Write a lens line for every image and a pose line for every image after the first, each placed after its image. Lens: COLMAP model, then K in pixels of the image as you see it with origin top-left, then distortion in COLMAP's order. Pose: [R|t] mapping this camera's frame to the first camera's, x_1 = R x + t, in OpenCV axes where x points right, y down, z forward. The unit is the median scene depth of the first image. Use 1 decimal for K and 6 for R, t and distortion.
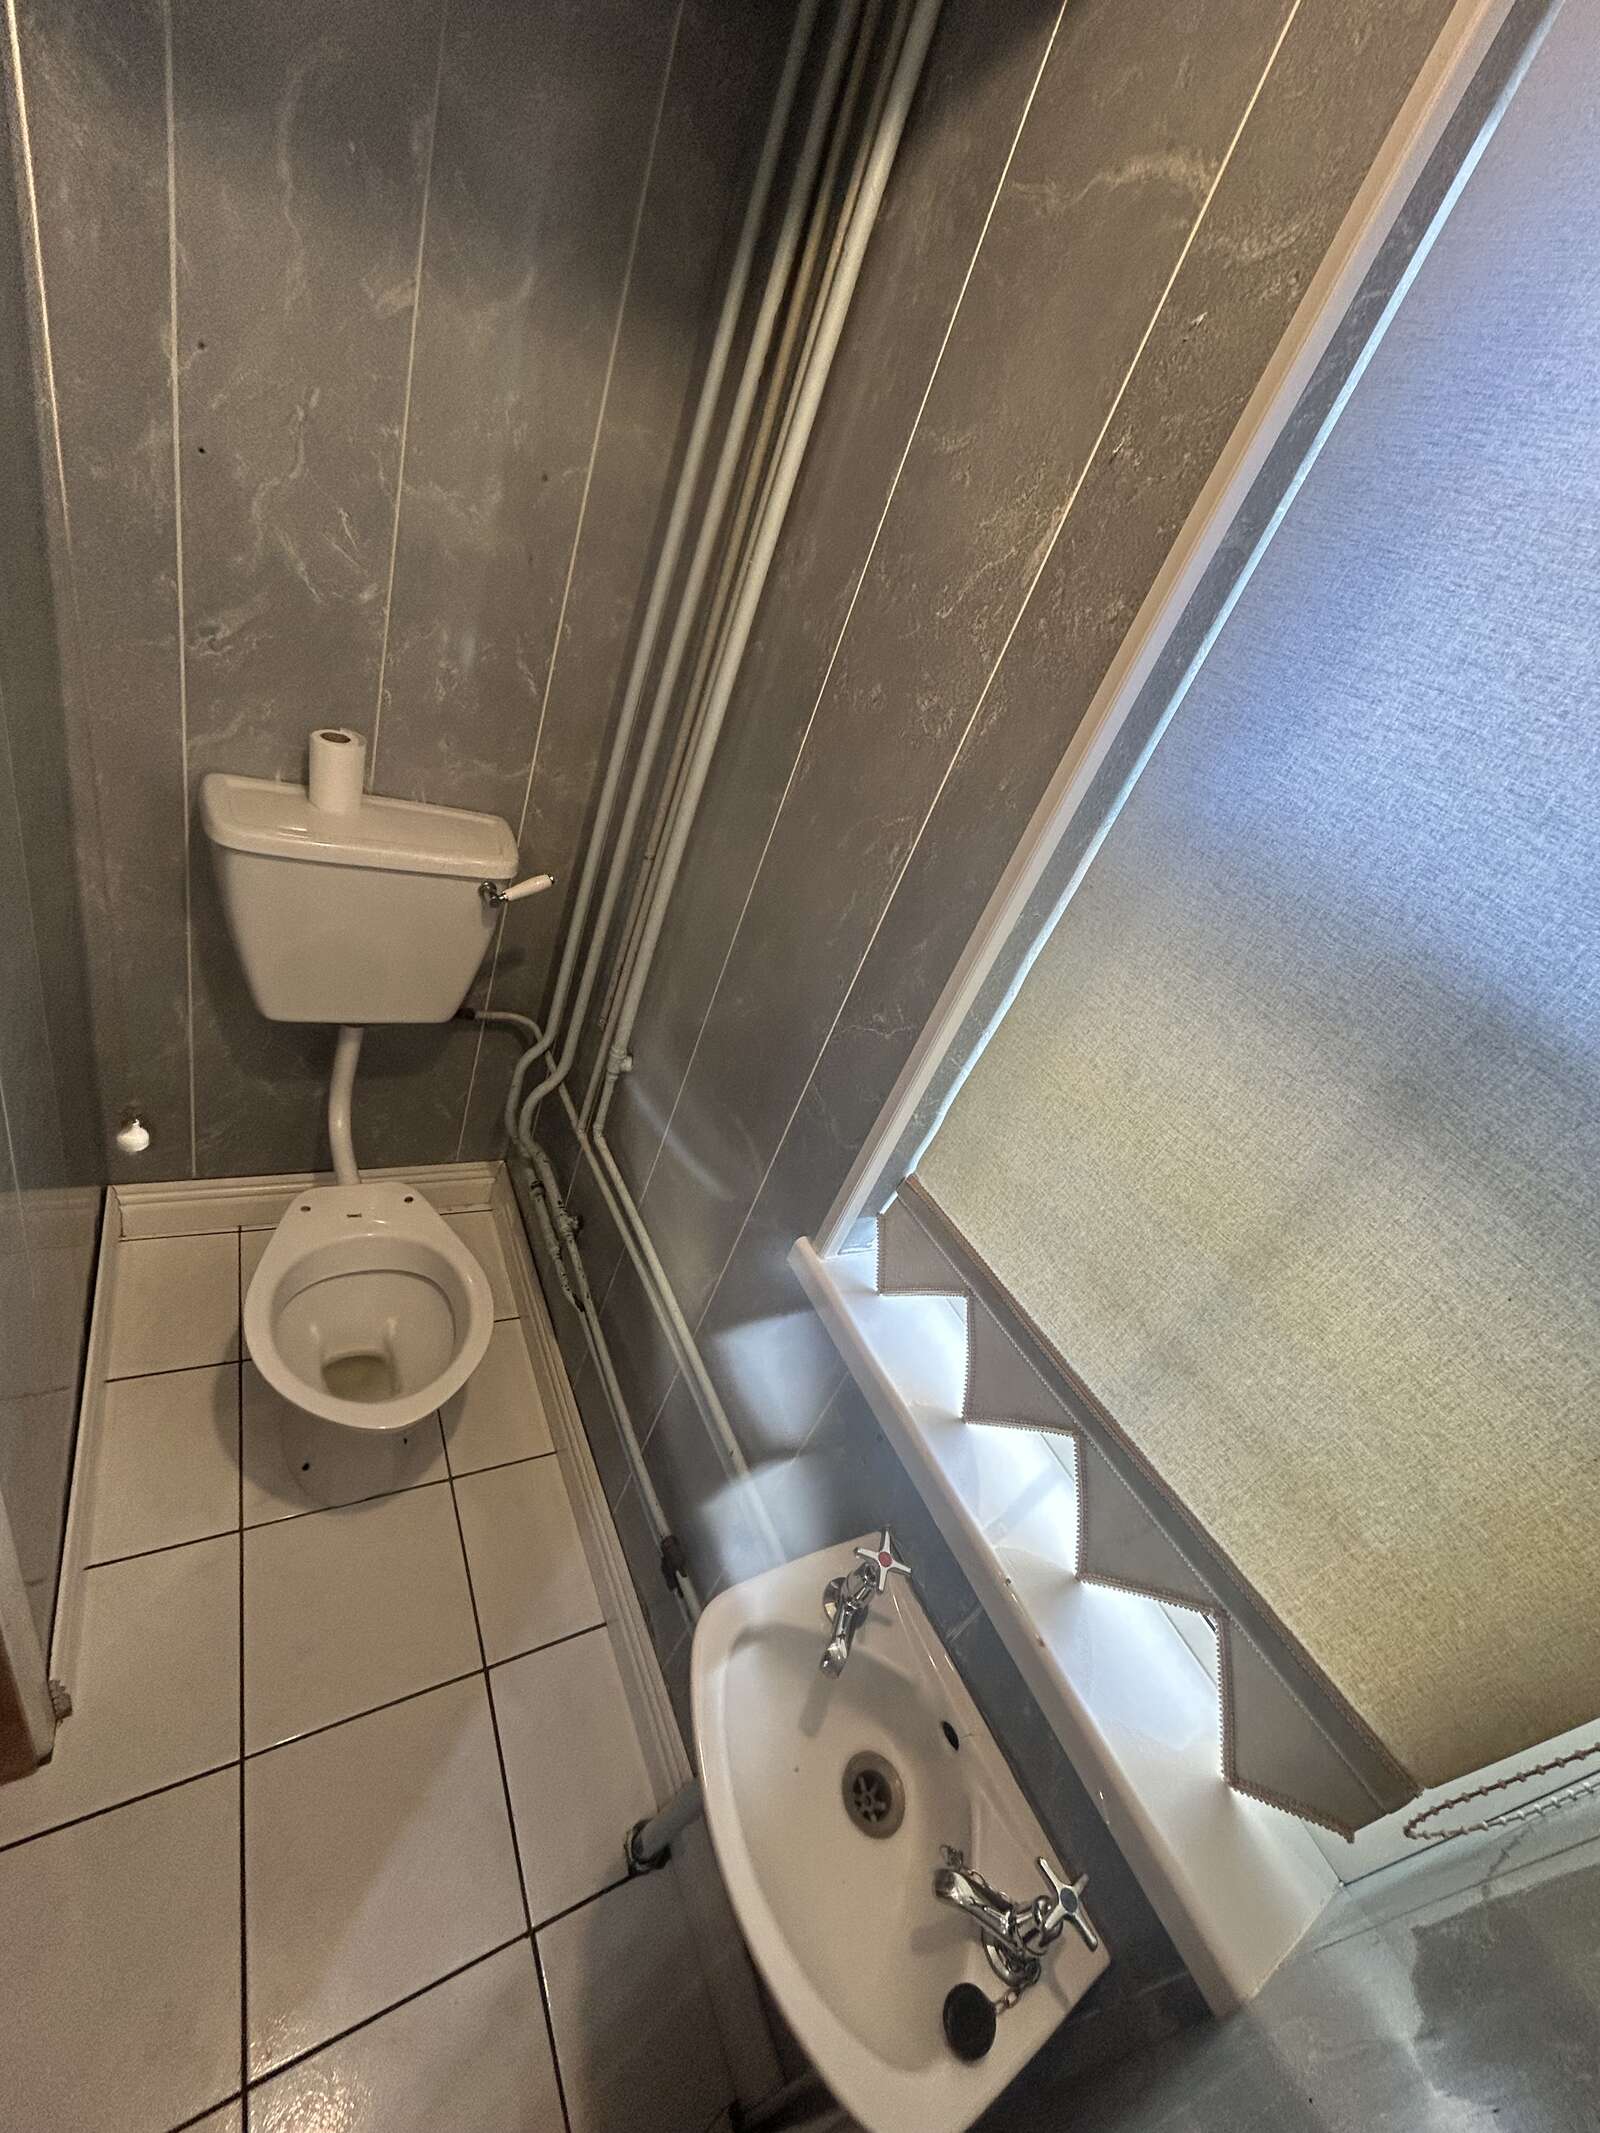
lens RADIAL K [[859.0, 0, 798.8], [0, 859.0, 1064.9], [0, 0, 1]] dist [0.001811, -0.000159]
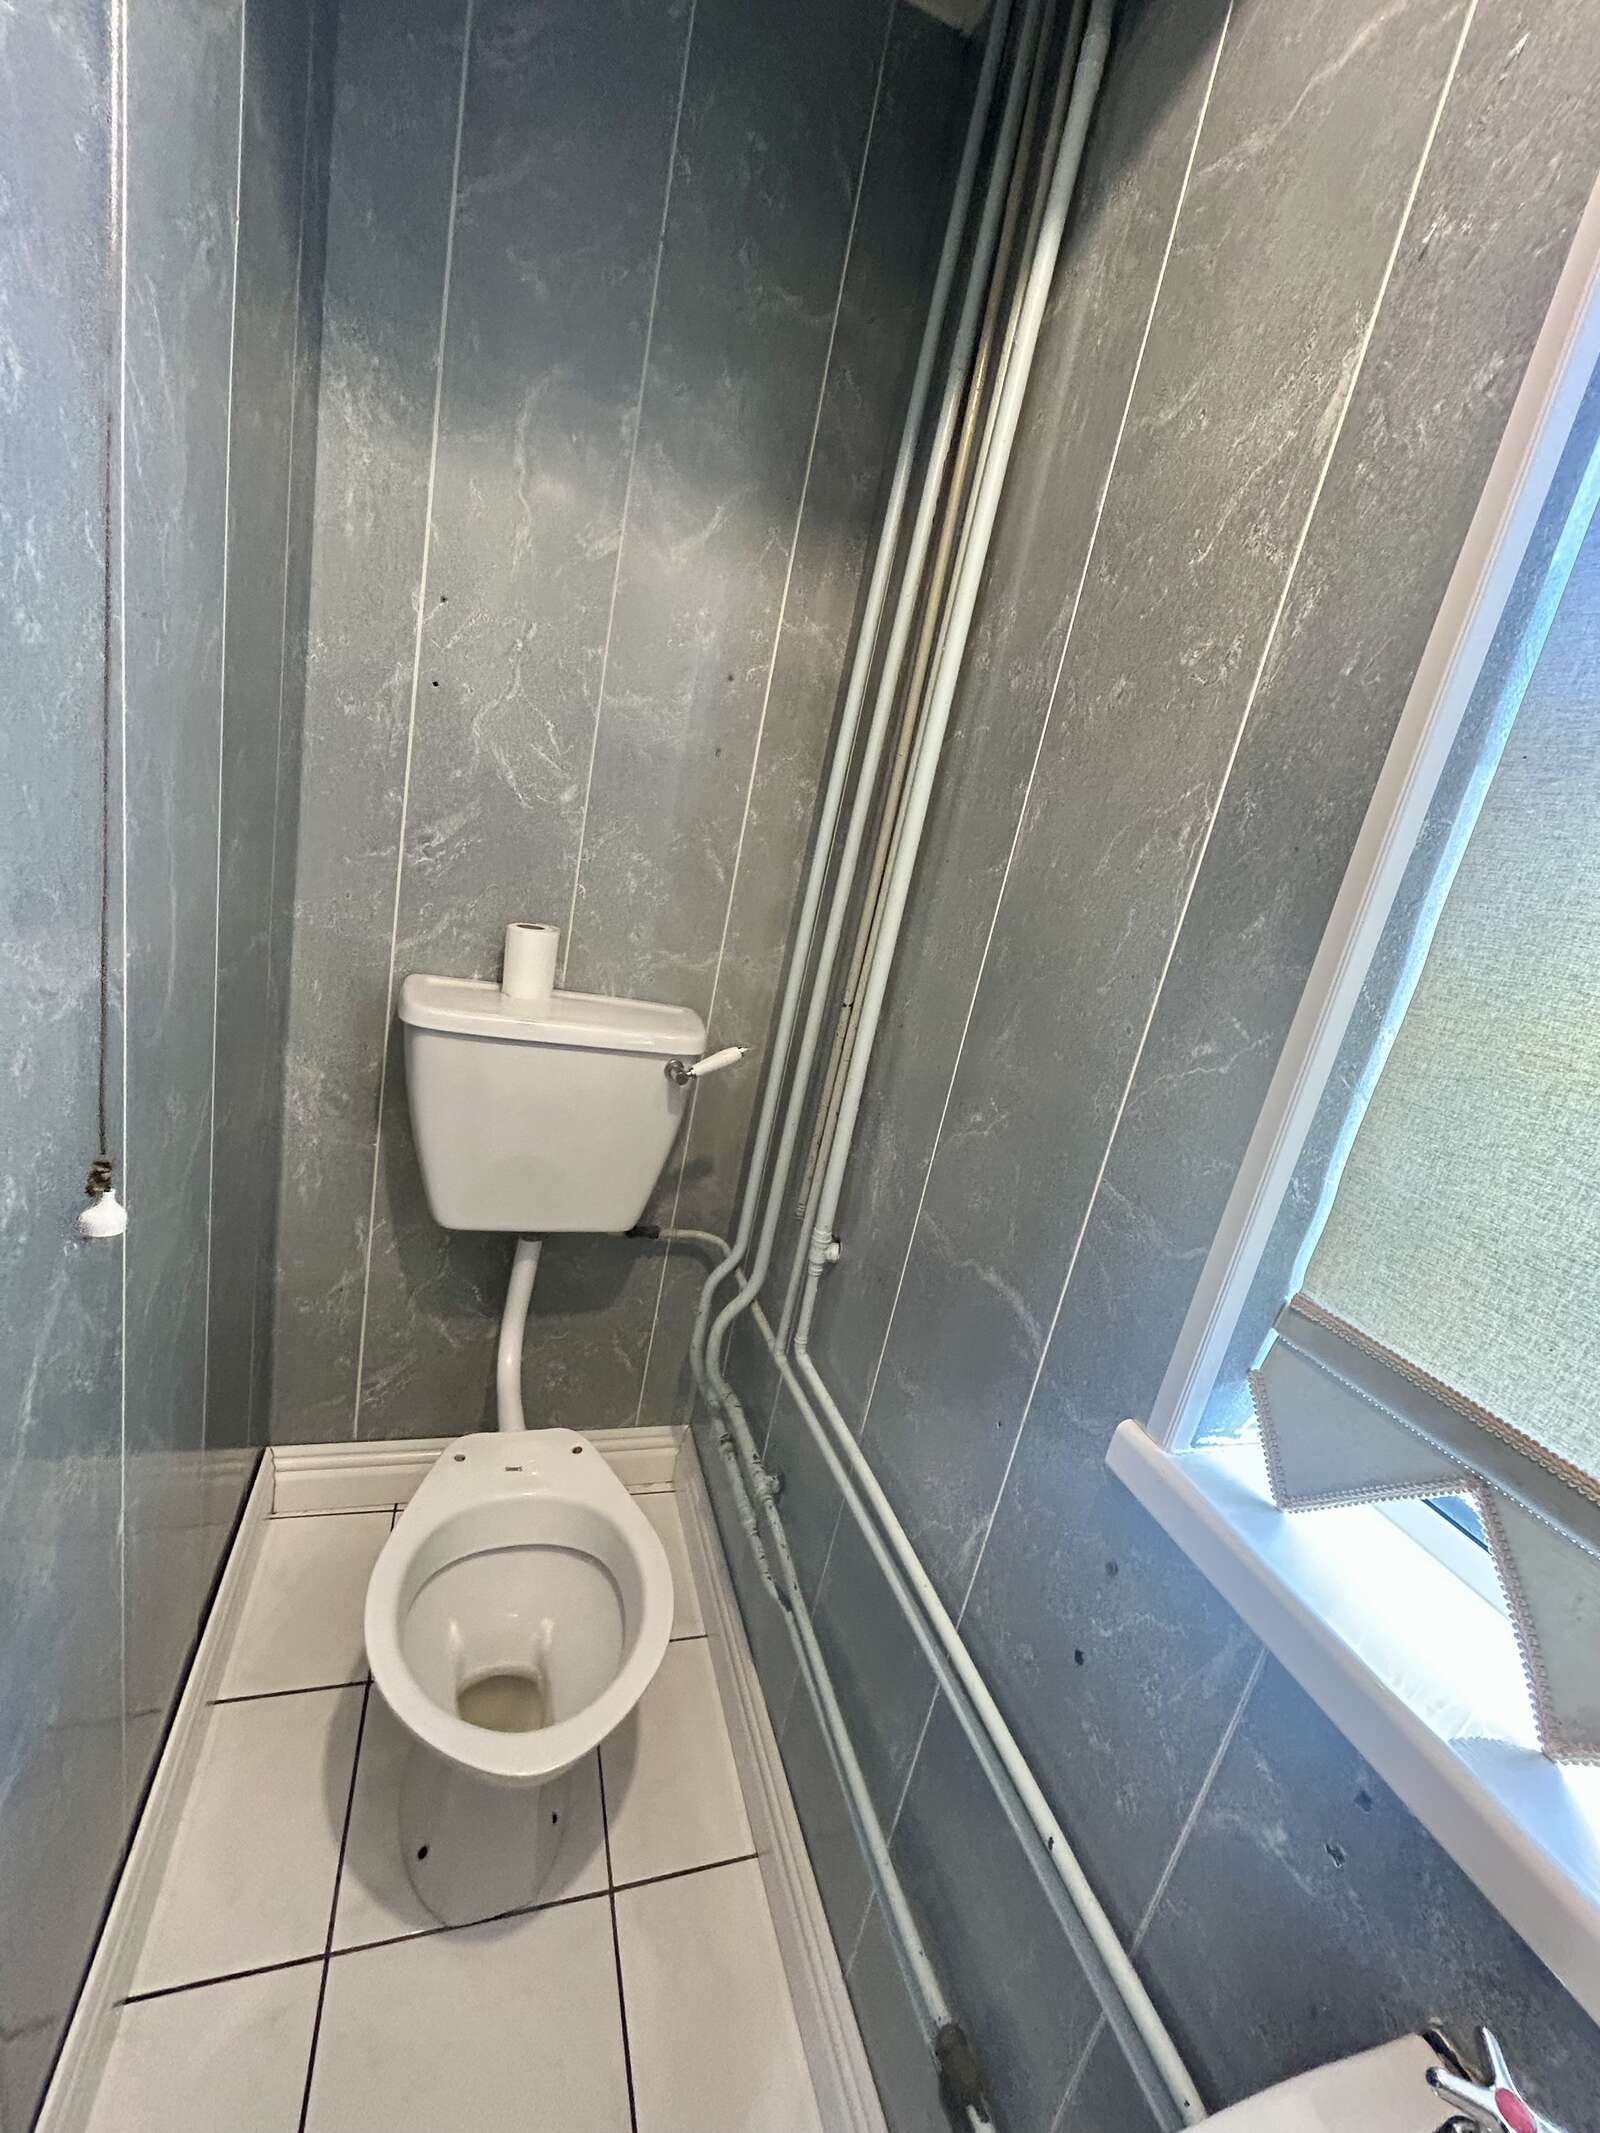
lens RADIAL K [[859.0, 0, 797.0], [0, 859.0, 1067.3], [0, 0, 1]] dist [0.001811, -0.000159]
pose [[0.976412, -0.108431, -0.186713, -0.070611], [0.036333, 0.934936, -0.352952, 0.136930], [0.212836, 0.337843, 0.916822, 0.211122]]
